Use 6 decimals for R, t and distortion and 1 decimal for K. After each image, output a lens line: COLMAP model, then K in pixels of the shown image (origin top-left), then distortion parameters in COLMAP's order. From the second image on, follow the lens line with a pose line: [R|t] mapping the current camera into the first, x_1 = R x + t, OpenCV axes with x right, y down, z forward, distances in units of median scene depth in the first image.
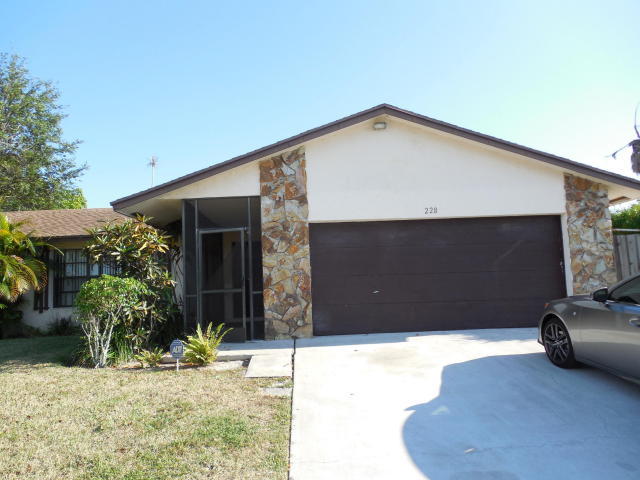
lens RADIAL K [[482.7, 0, 320.0], [0, 482.7, 240.0], [0, 0, 1]] dist [0.001437, -0.000294]
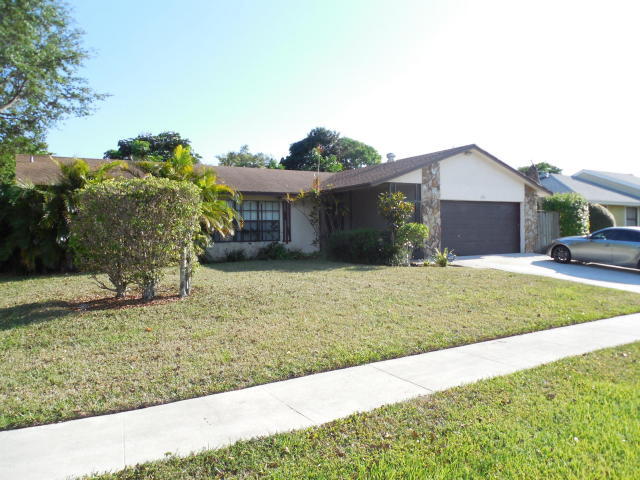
lens RADIAL K [[482.7, 0, 320.0], [0, 482.7, 240.0], [0, 0, 1]] dist [0.001437, -0.000294]
pose [[0.870848, 0.020510, 0.491125, -1.410579], [-0.068587, 0.994425, 0.080087, 0.003766], [-0.486744, -0.103428, 0.867400, -0.485798]]
